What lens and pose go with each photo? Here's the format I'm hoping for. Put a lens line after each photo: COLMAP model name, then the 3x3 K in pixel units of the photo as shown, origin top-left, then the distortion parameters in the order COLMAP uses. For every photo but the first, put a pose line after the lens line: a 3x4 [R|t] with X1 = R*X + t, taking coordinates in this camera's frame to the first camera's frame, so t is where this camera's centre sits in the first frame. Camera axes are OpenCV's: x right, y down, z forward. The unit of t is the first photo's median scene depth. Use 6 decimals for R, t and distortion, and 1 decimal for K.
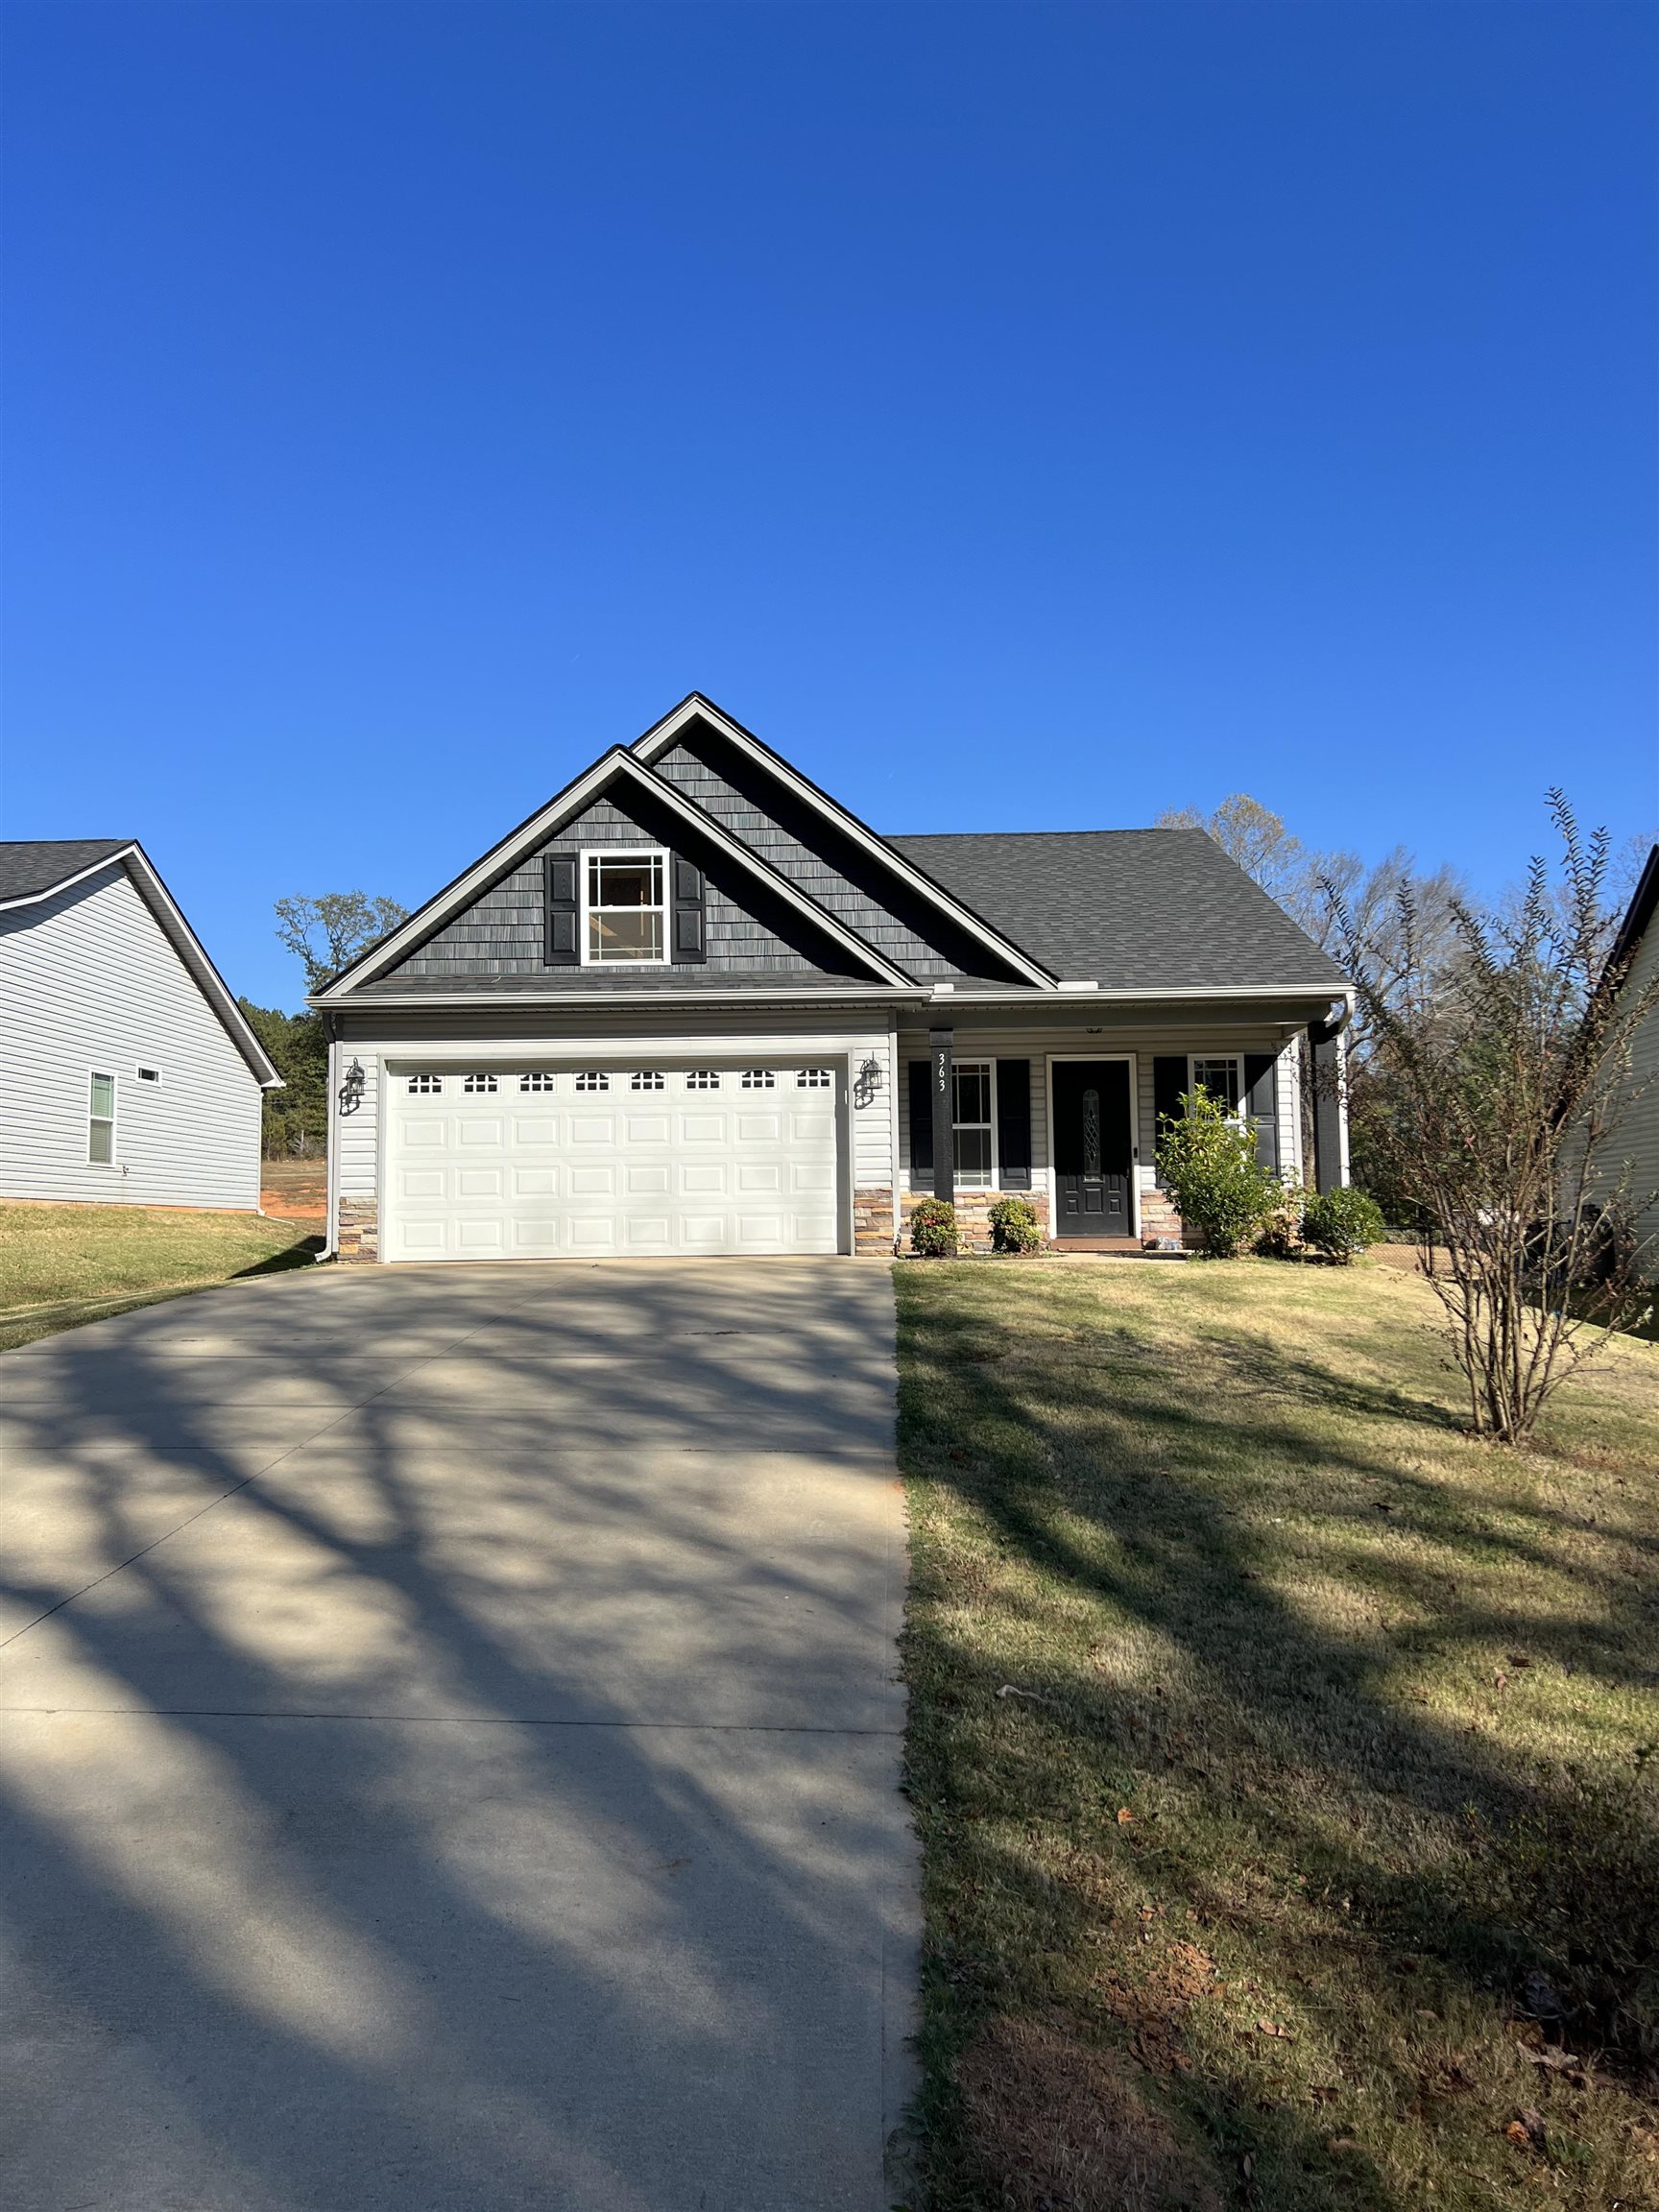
lens RADIAL K [[1663.4, 0, 825.4], [0, 1663.4, 1112.2], [0, 0, 1]] dist [0.073572, -0.101651]
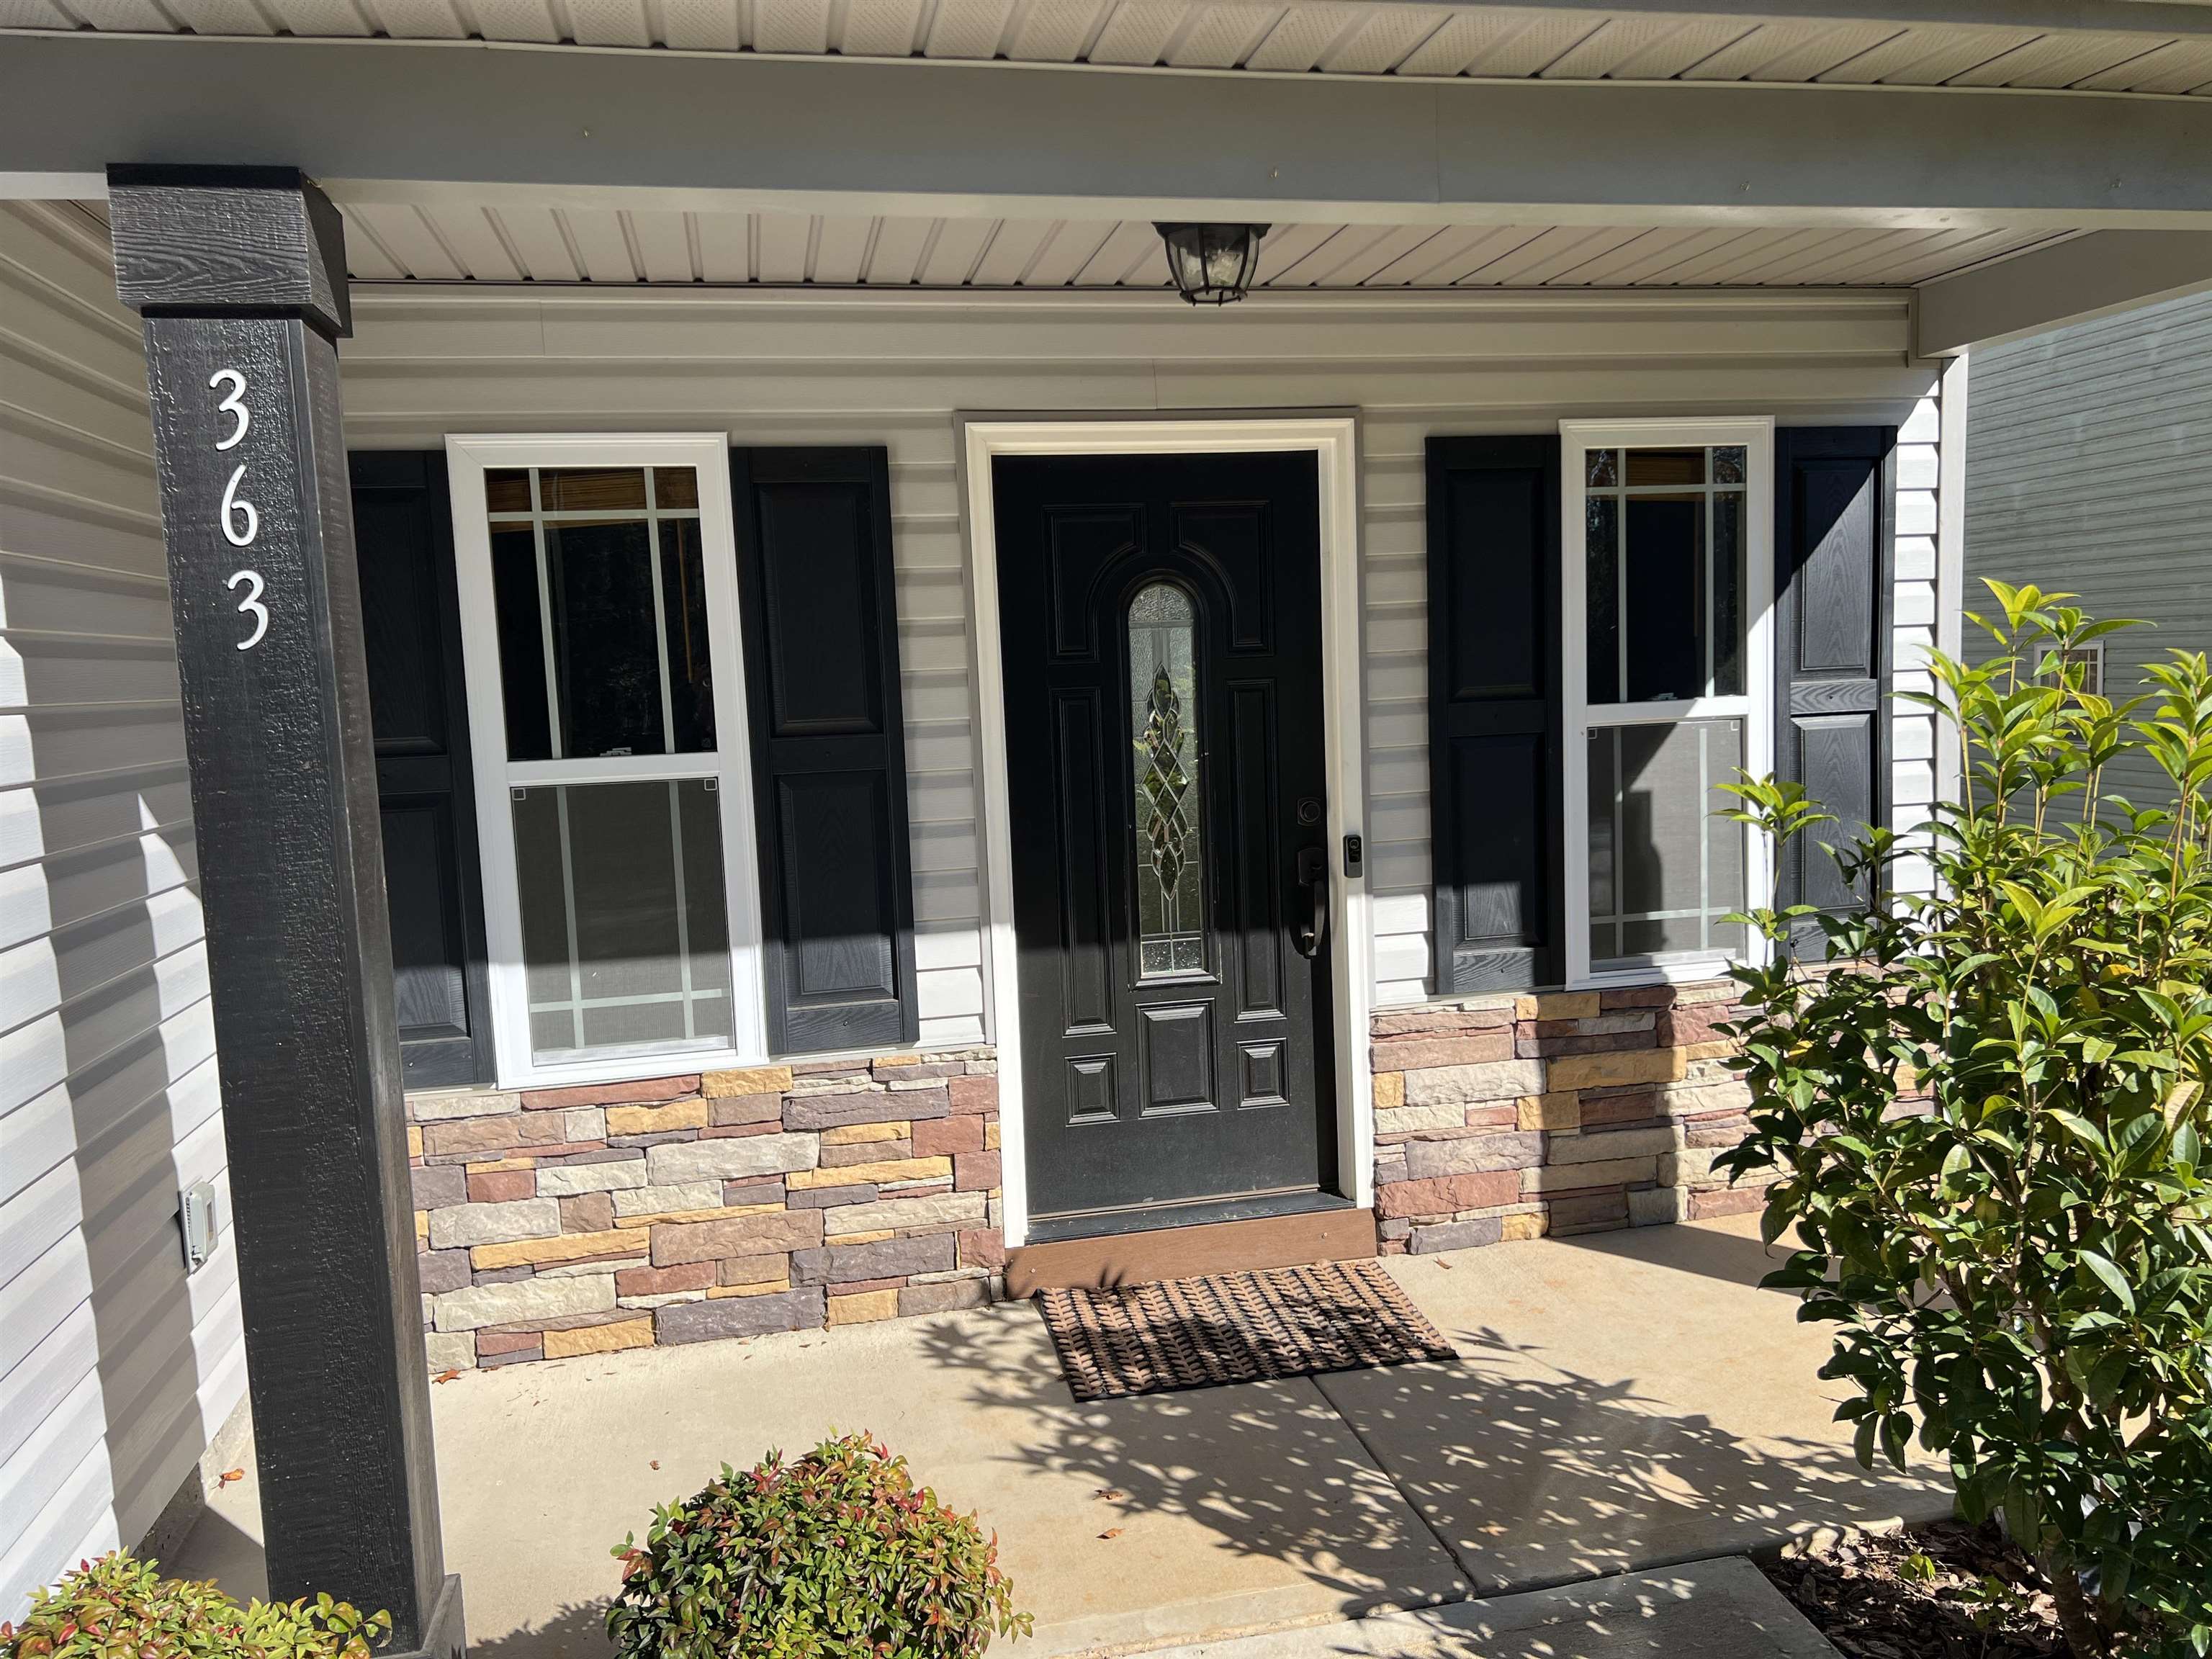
lens RADIAL K [[1663.4, 0, 1103.7], [0, 1663.4, 827.6], [0, 0, 1]] dist [0.073572, -0.101651]
pose [[0.964138, -0.055741, 0.259480, 0.098659], [0.010680, 0.985053, 0.171922, -0.021533], [-0.265185, -0.162986, 0.950322, 0.847251]]
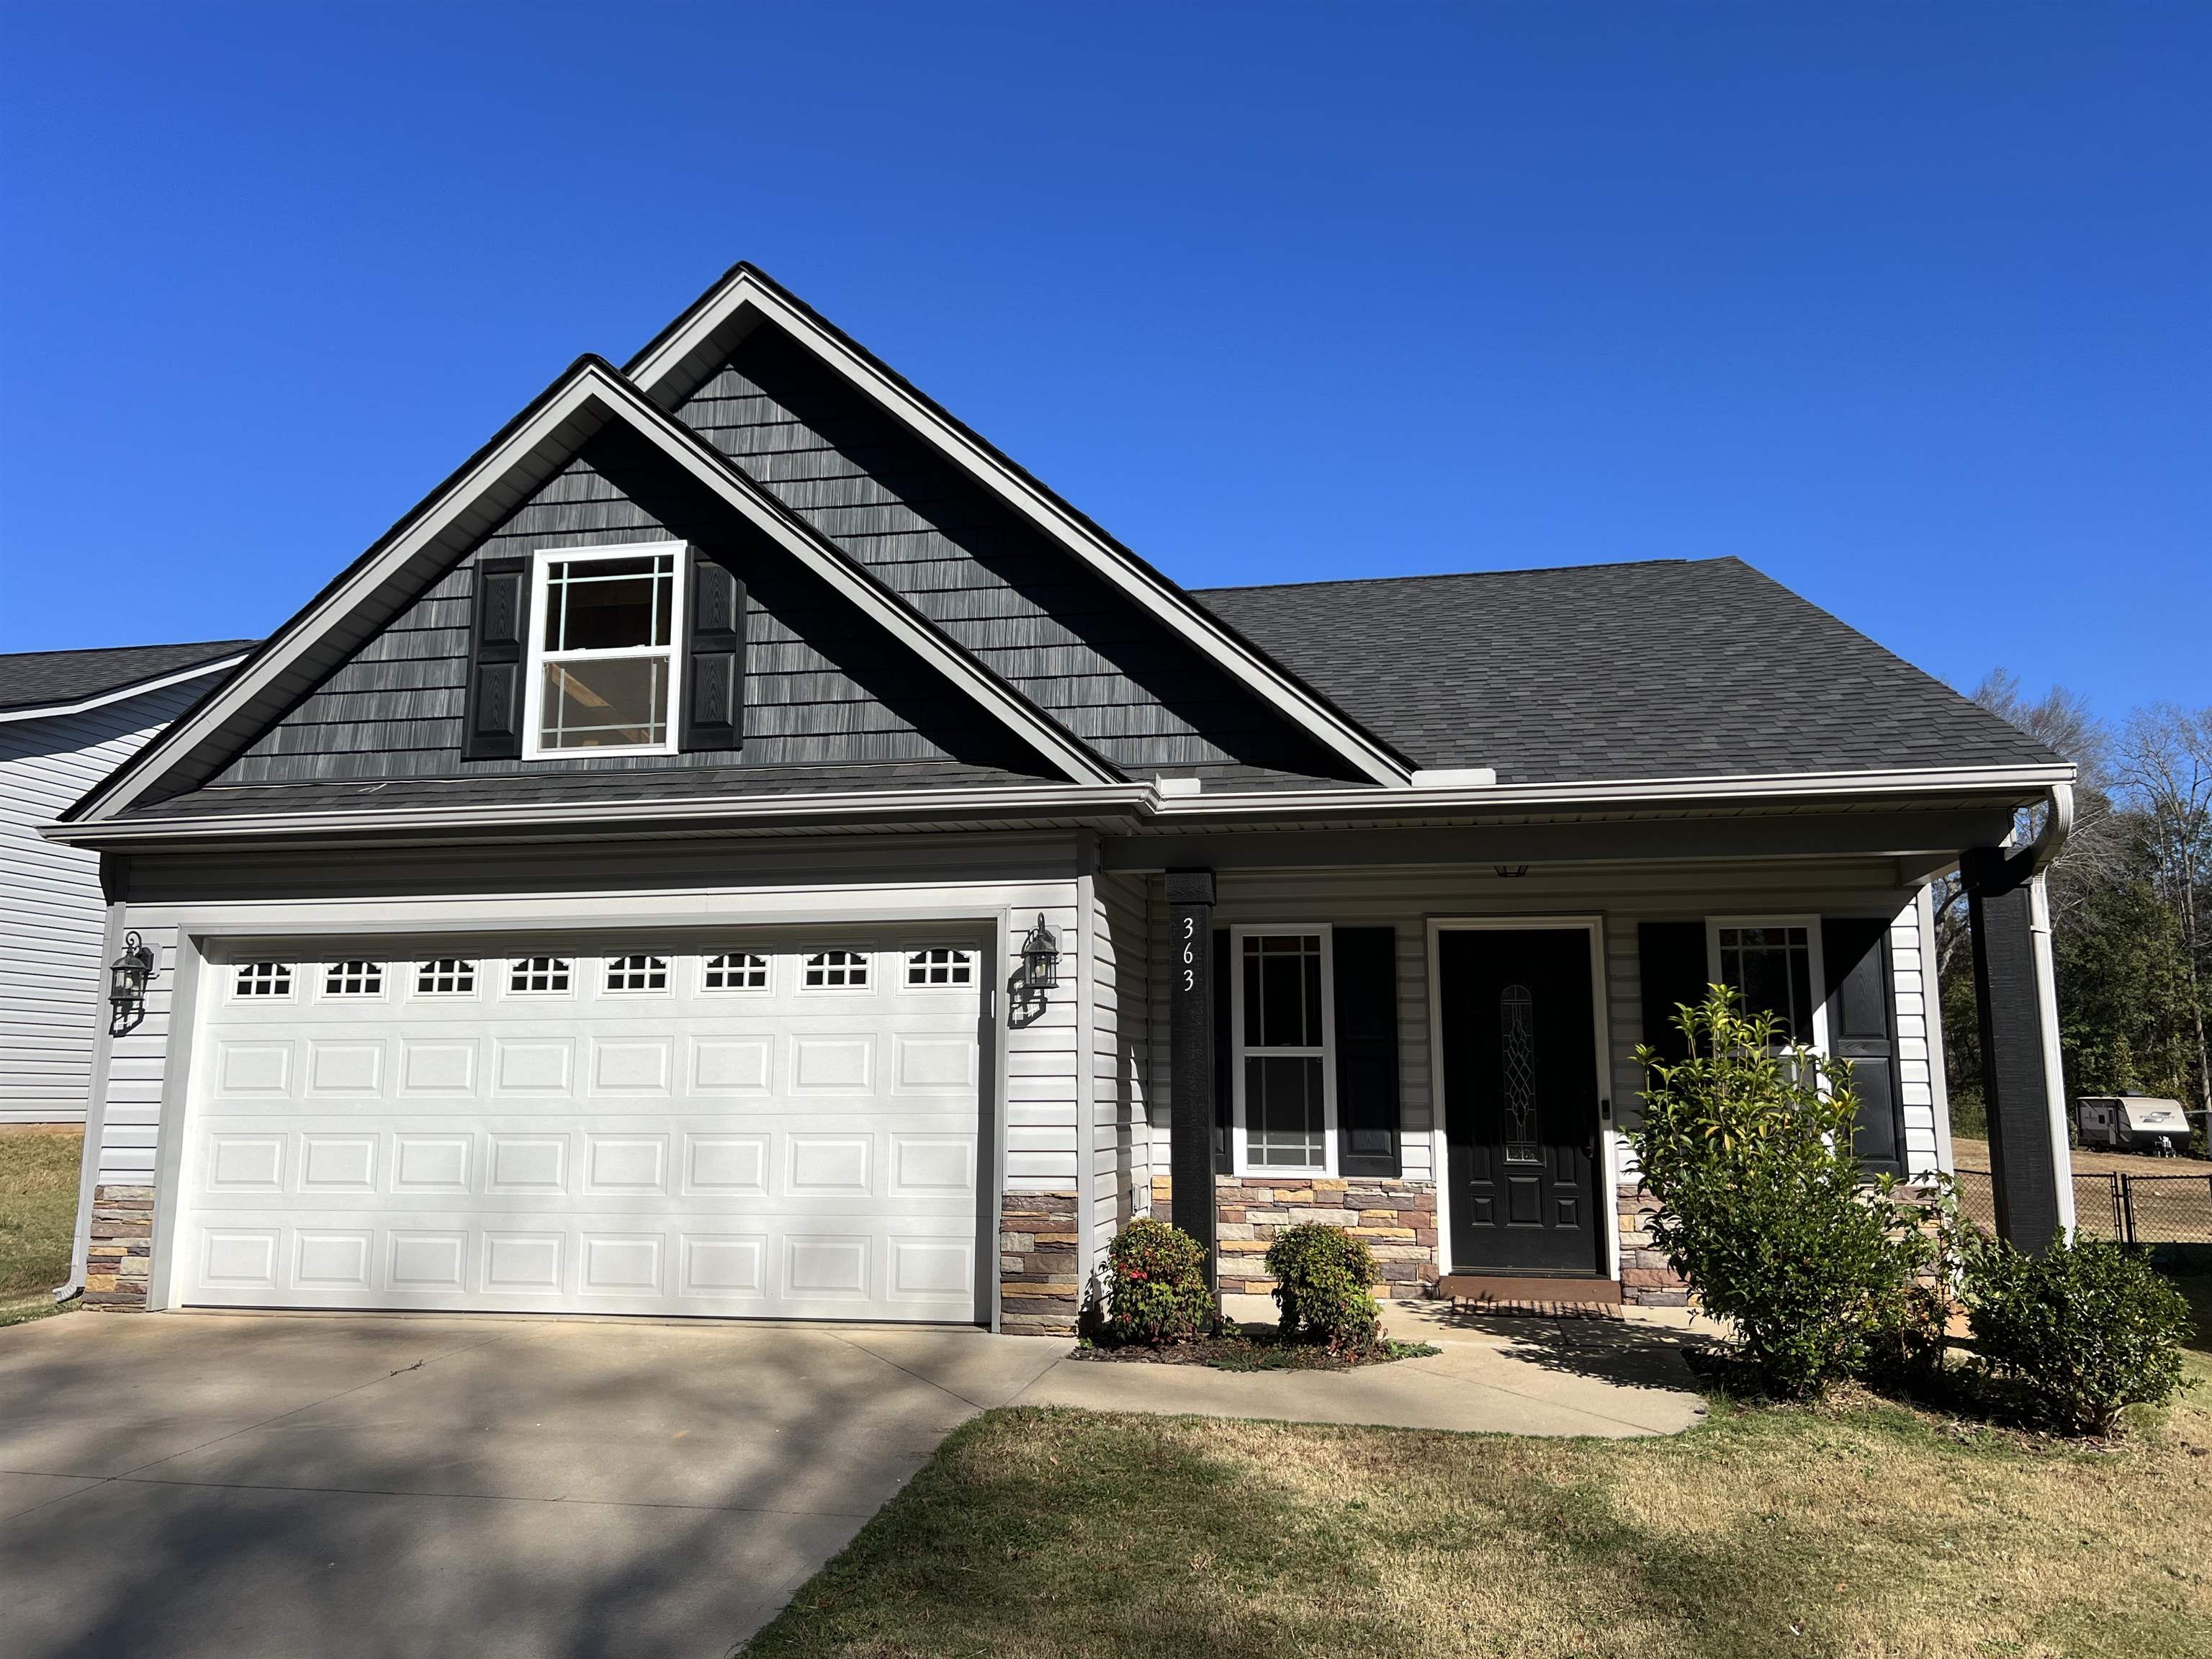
lens RADIAL K [[1663.4, 0, 1100.2], [0, 1663.4, 830.4], [0, 0, 1]] dist [0.073572, -0.101651]
pose [[0.987496, -0.012339, -0.157159, 0.123260], [-0.000714, 0.996572, -0.082731, -0.019826], [0.157641, 0.081808, 0.984102, 0.493754]]
